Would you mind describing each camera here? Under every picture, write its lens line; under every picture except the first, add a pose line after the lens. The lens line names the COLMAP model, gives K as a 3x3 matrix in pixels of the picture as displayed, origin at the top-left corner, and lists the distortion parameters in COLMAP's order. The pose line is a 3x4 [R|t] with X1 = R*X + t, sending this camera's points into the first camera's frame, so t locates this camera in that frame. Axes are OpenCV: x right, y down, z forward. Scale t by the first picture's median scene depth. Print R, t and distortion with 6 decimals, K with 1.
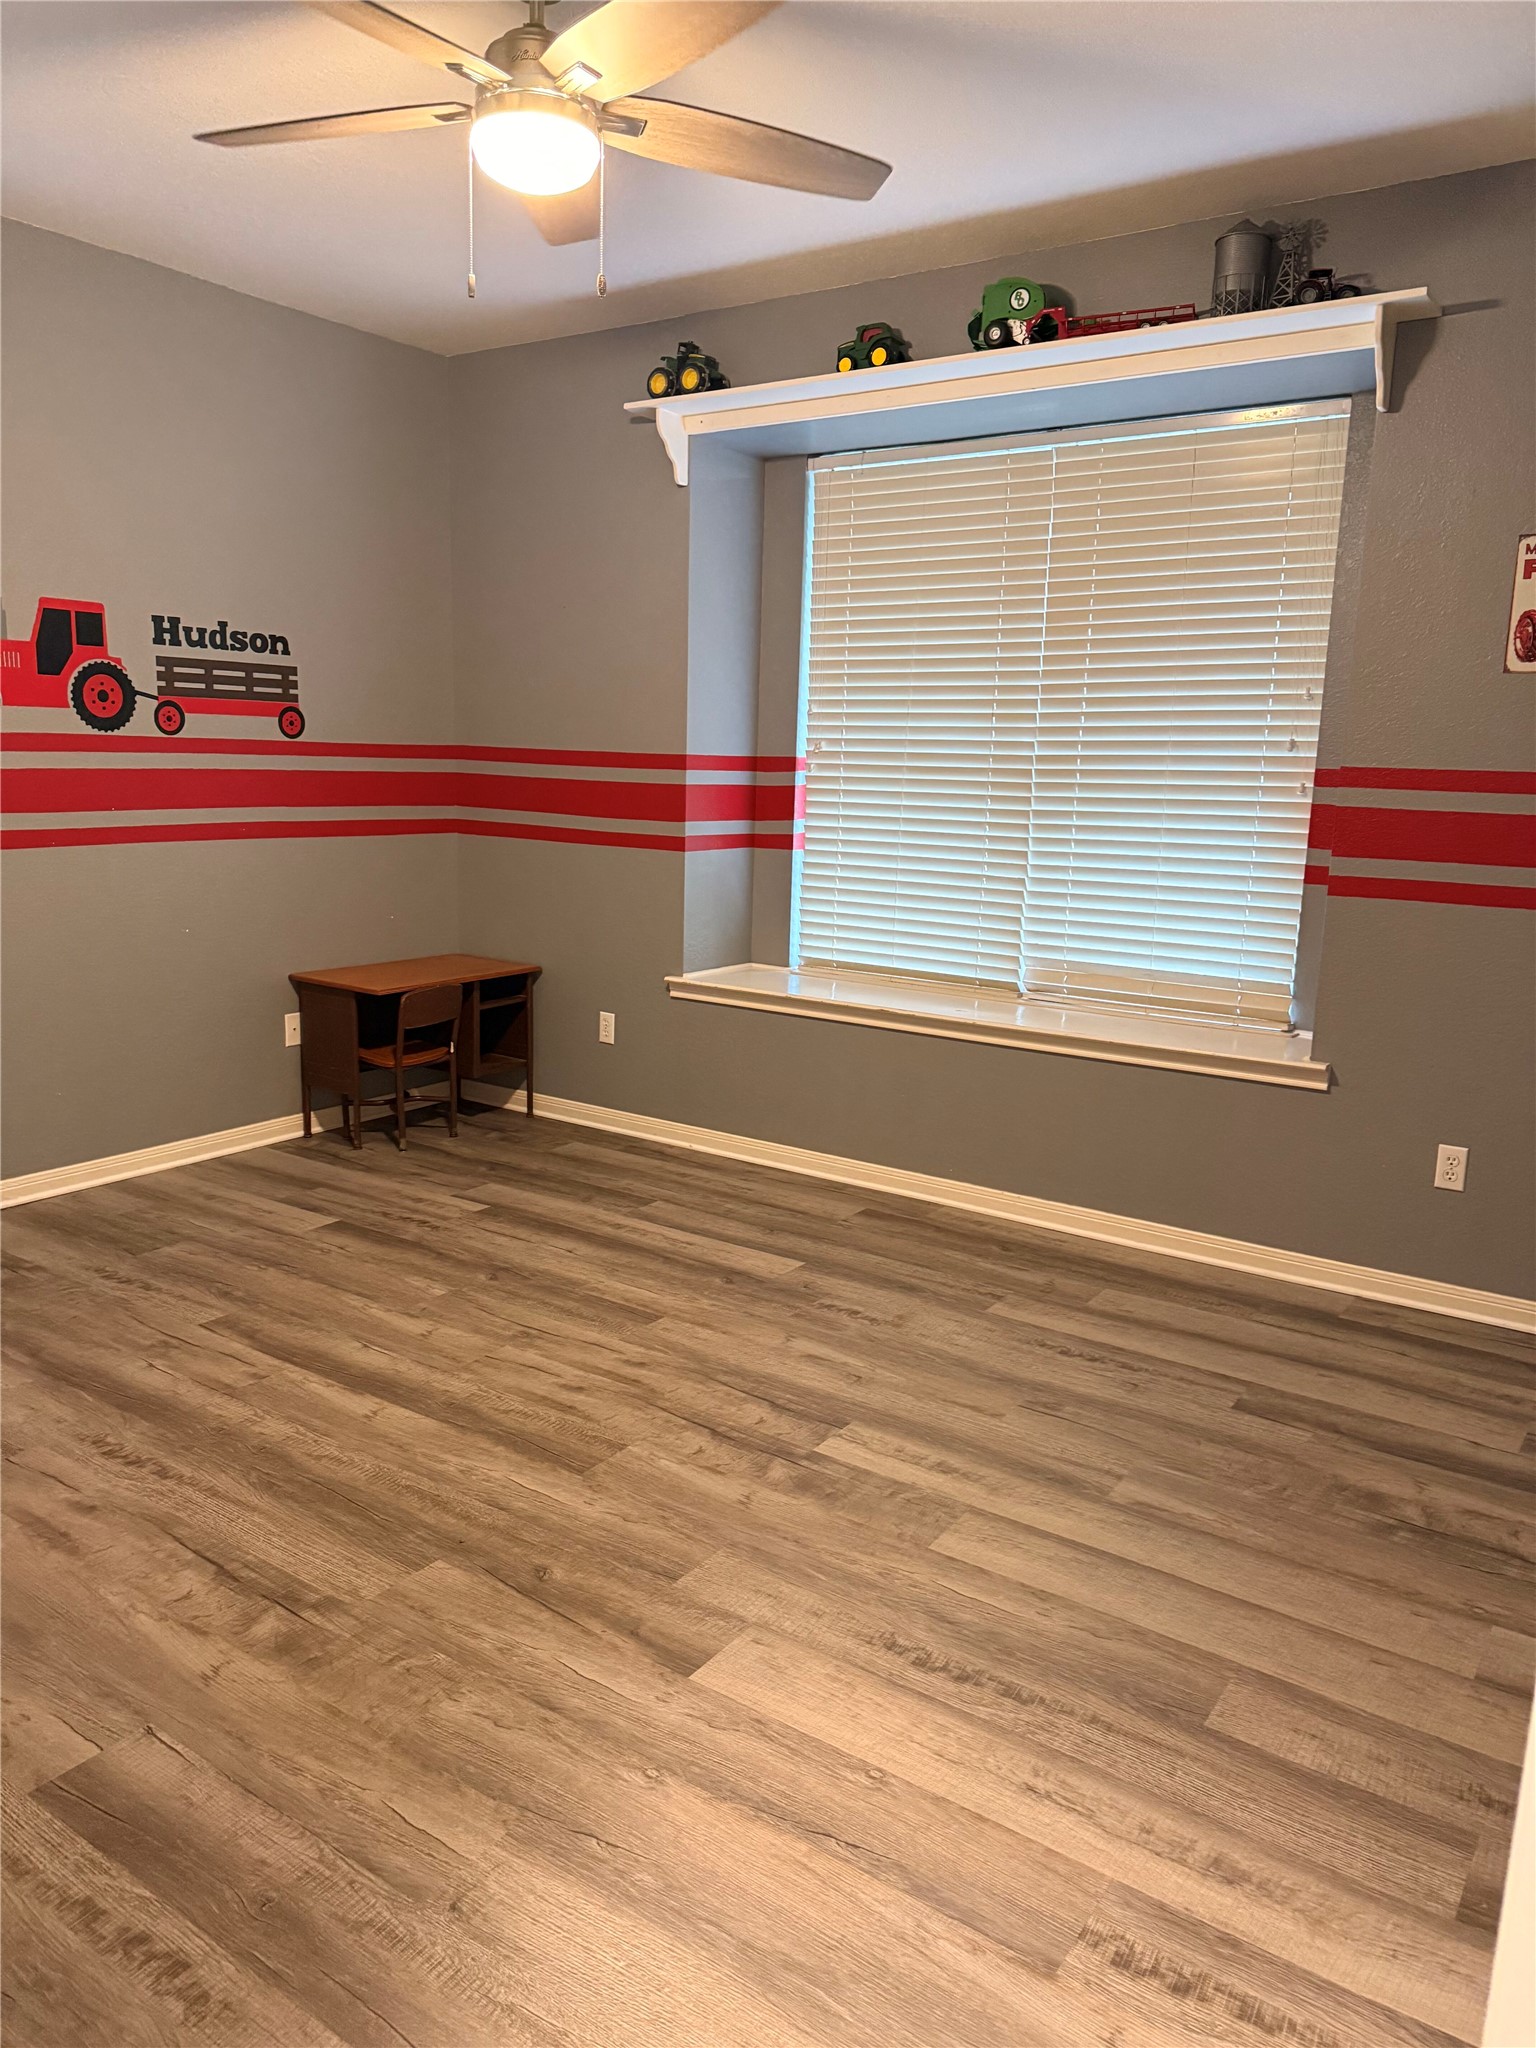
lens RADIAL K [[1447.5, 0, 767.4], [0, 1447.5, 1024.3], [0, 0, 1]] dist [-0.015526, -0.011551]
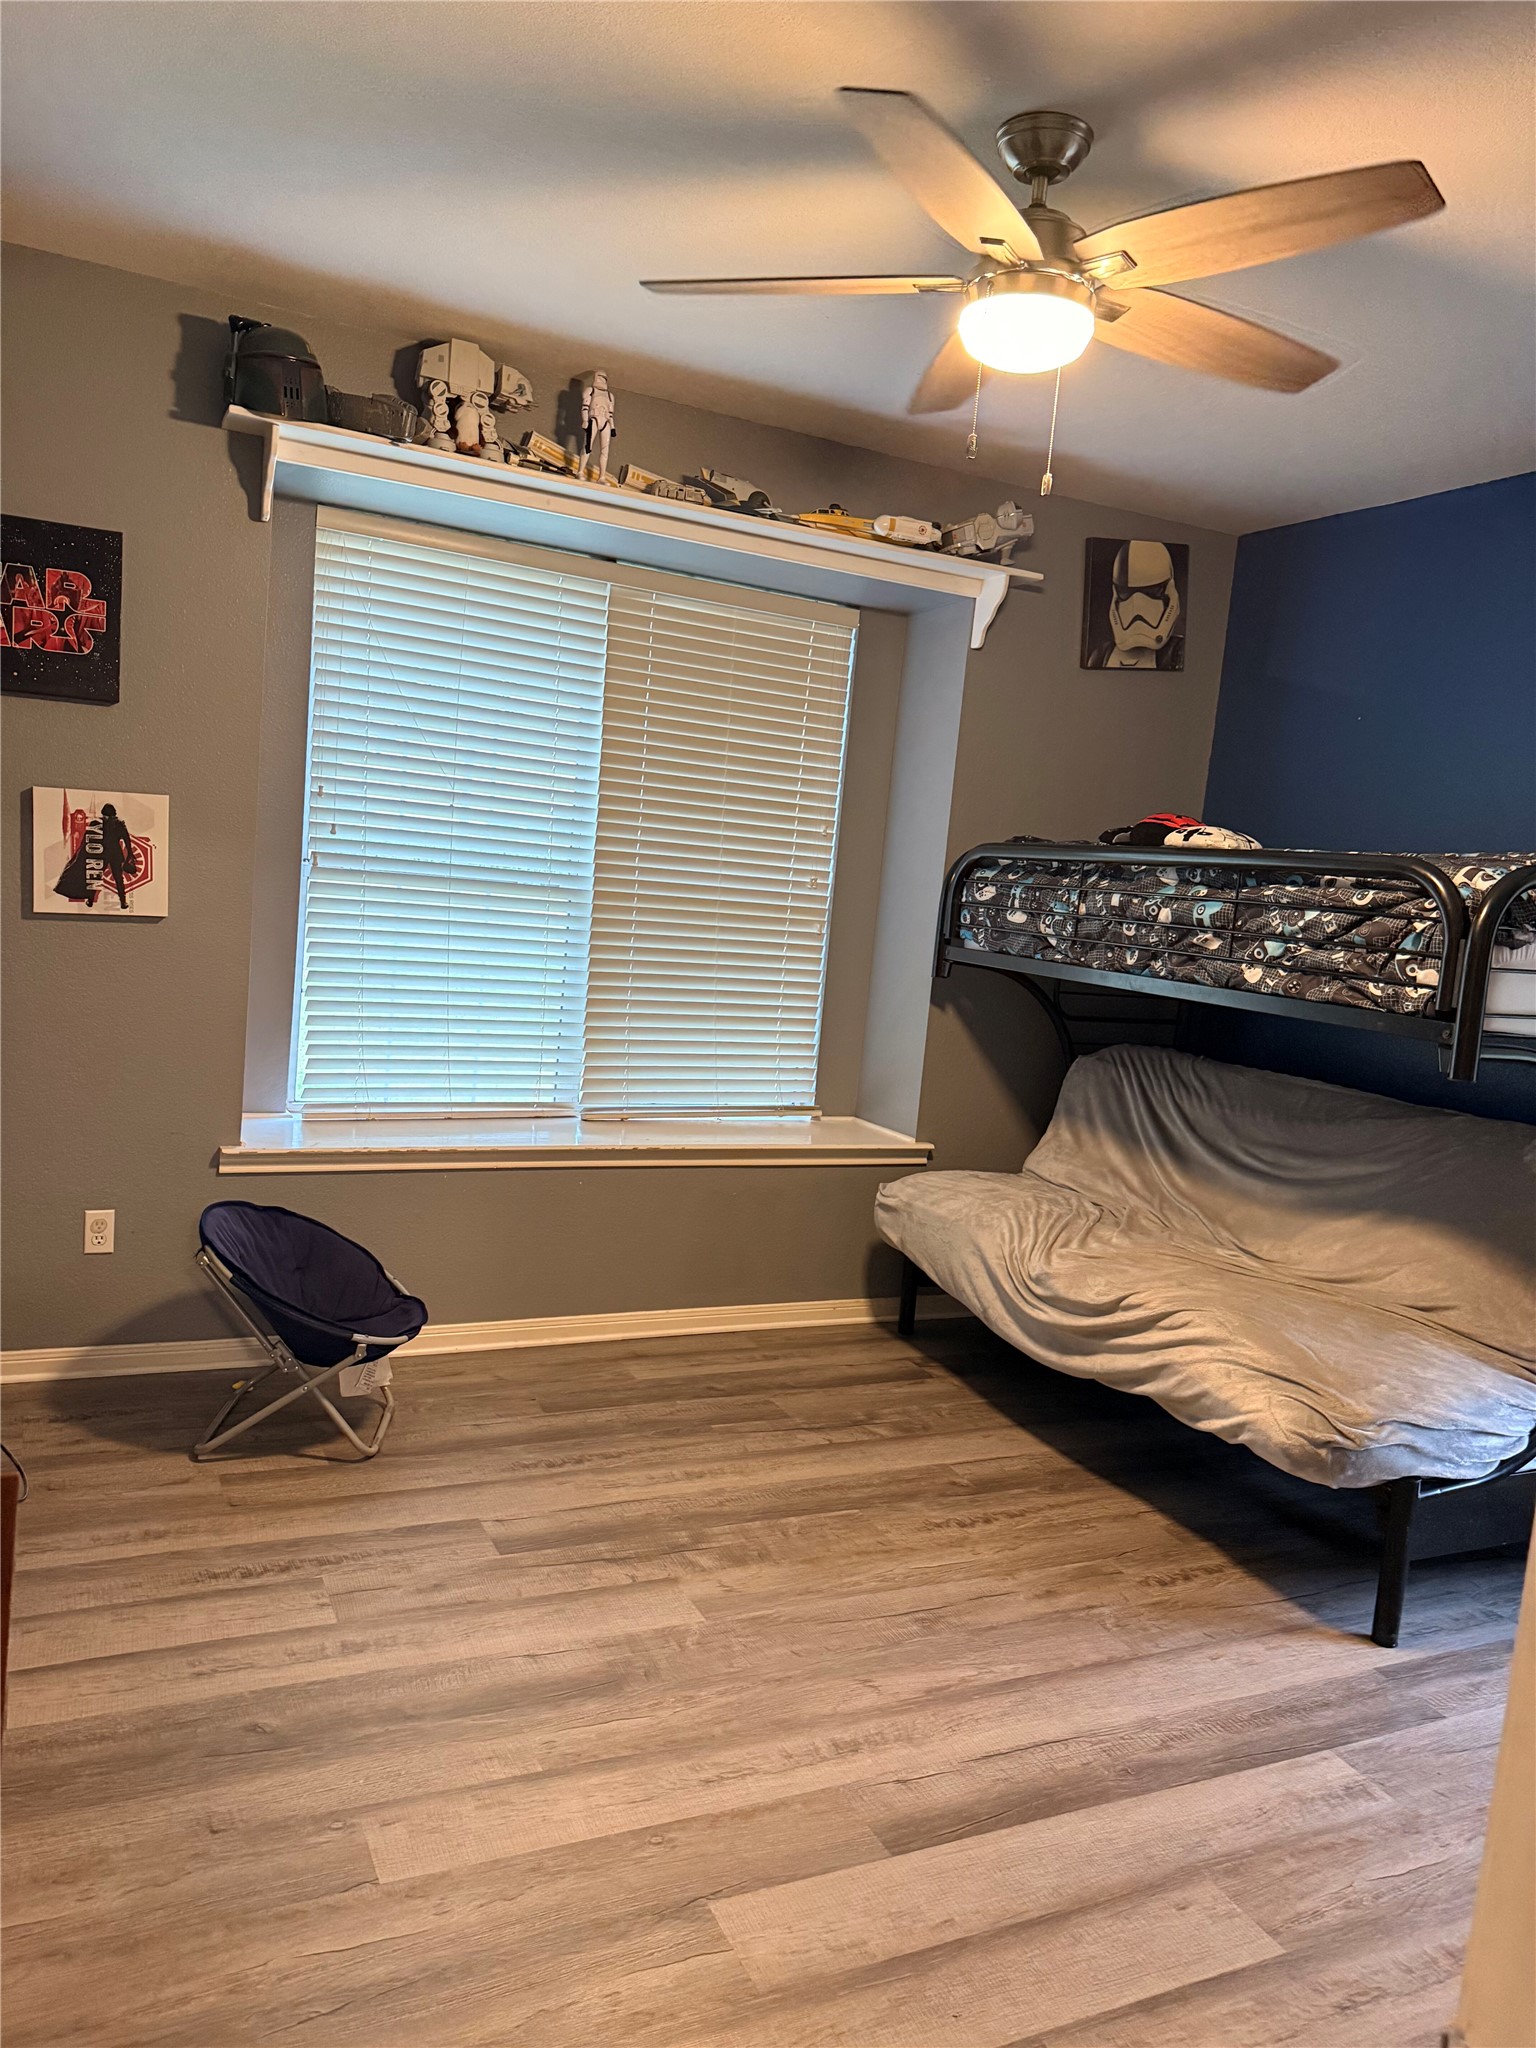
lens RADIAL K [[1447.5, 0, 767.4], [0, 1447.5, 1026.2], [0, 0, 1]] dist [-0.015526, -0.011551]
pose [[0.470347, -0.064949, 0.880088, -0.592353], [0.088543, 0.995729, 0.026163, -0.090203], [-0.878028, 0.065620, 0.474089, 0.386655]]
